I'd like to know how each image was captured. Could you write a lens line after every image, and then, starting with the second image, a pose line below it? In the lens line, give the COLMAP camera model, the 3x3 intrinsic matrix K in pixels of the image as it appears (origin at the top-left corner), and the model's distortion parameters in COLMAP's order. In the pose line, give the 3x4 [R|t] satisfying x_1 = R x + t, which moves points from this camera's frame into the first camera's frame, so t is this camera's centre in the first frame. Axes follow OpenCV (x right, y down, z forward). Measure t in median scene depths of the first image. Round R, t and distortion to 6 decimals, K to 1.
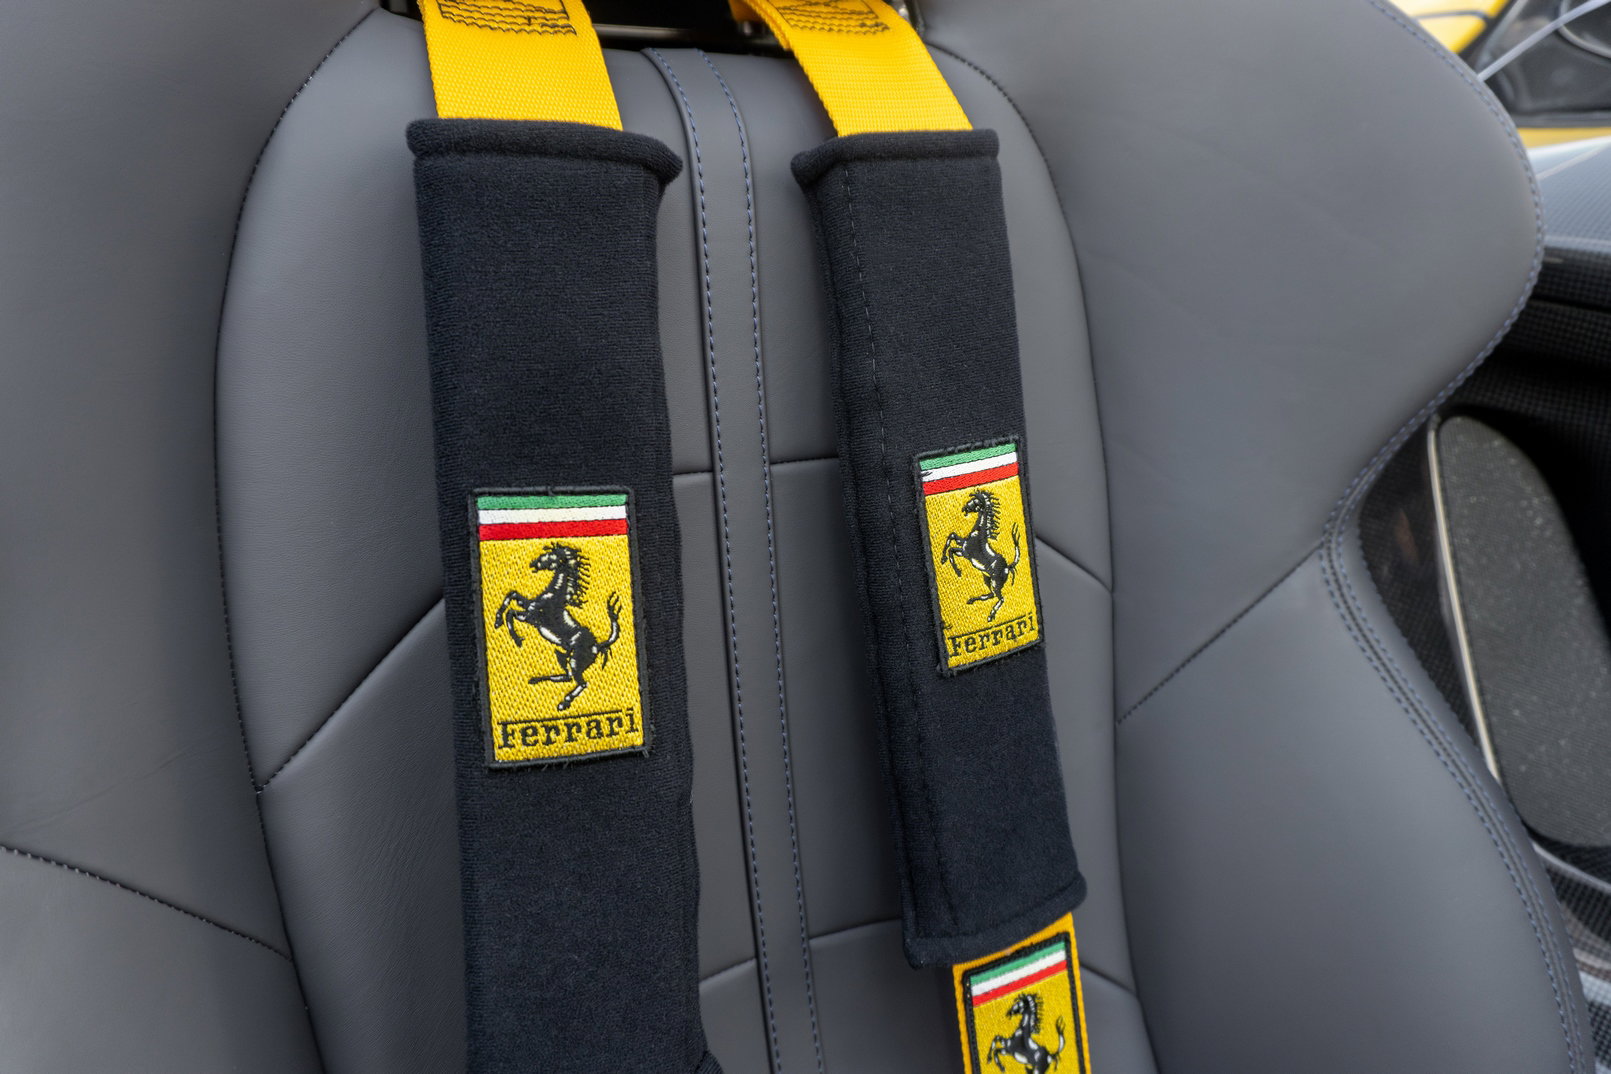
lens RADIAL K [[1079.1, 0, 812.8], [0, 1079.1, 539.9], [0, 0, 1]] dist [-0.027760, 0.004251]
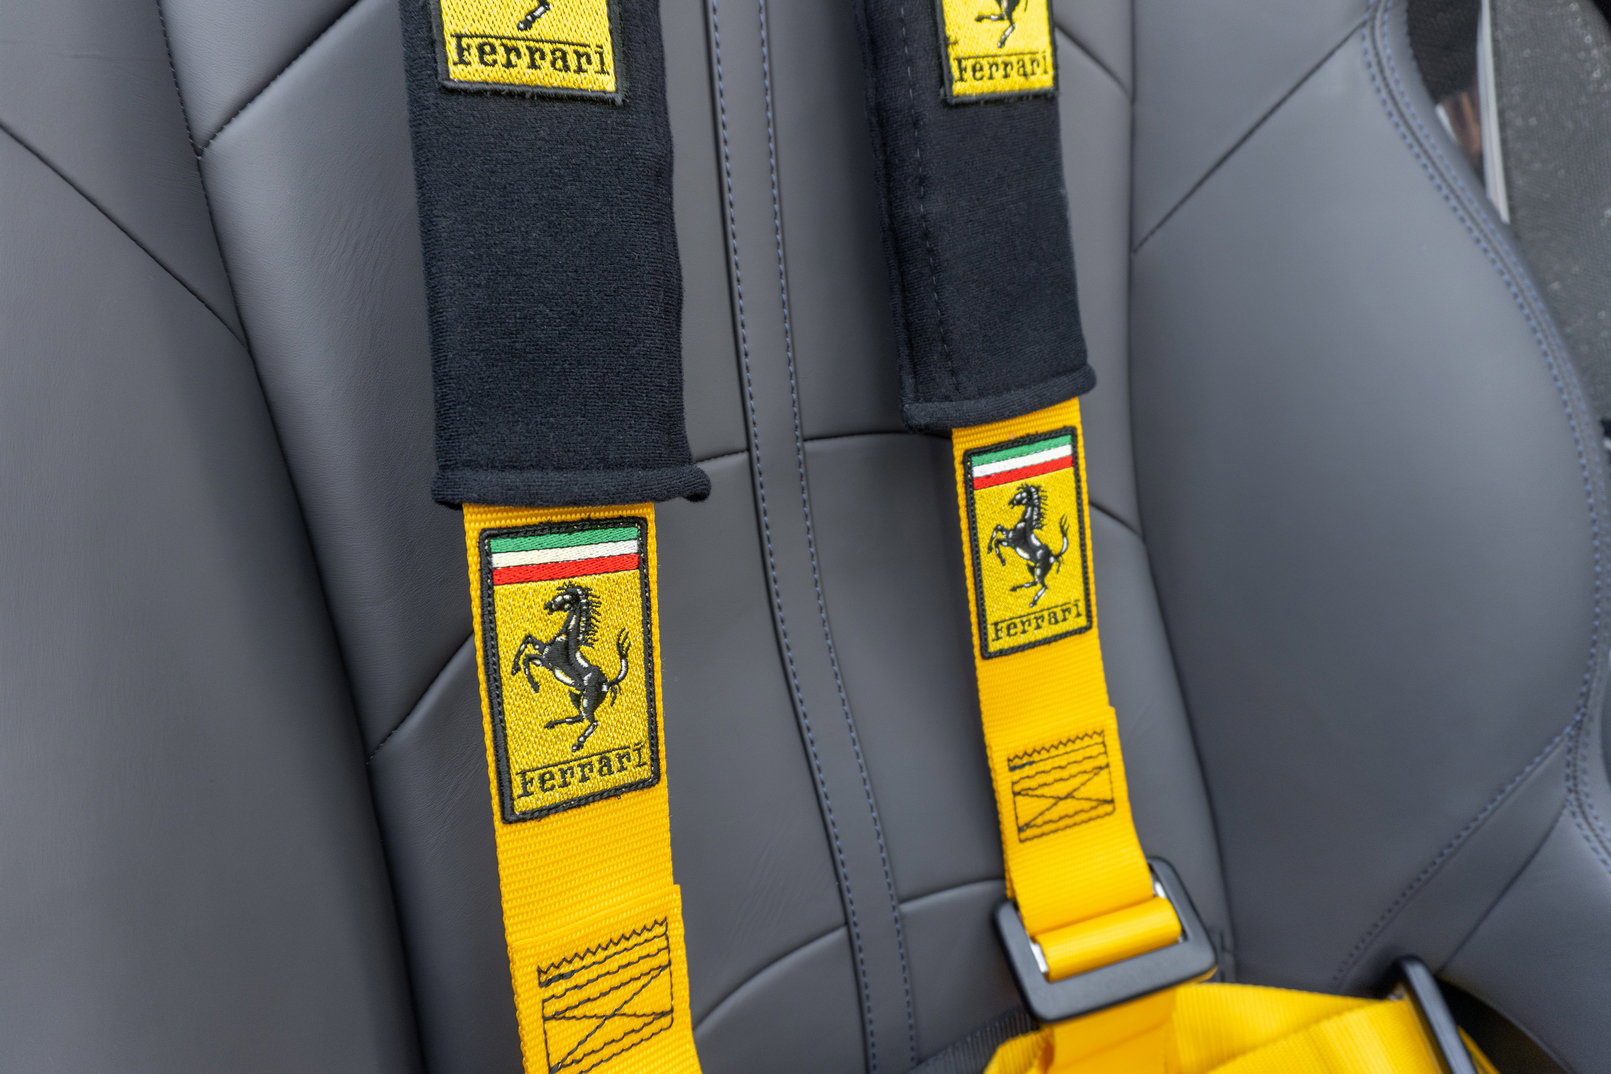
lens RADIAL K [[1079.1, 0, 812.8], [0, 1079.1, 539.9], [0, 0, 1]] dist [-0.027760, 0.004251]
pose [[0.999974, 0.000421, -0.007202, 0.012693], [0.000629, 0.989390, 0.145280, 0.345616], [0.007187, -0.145281, 0.989364, 0.040639]]
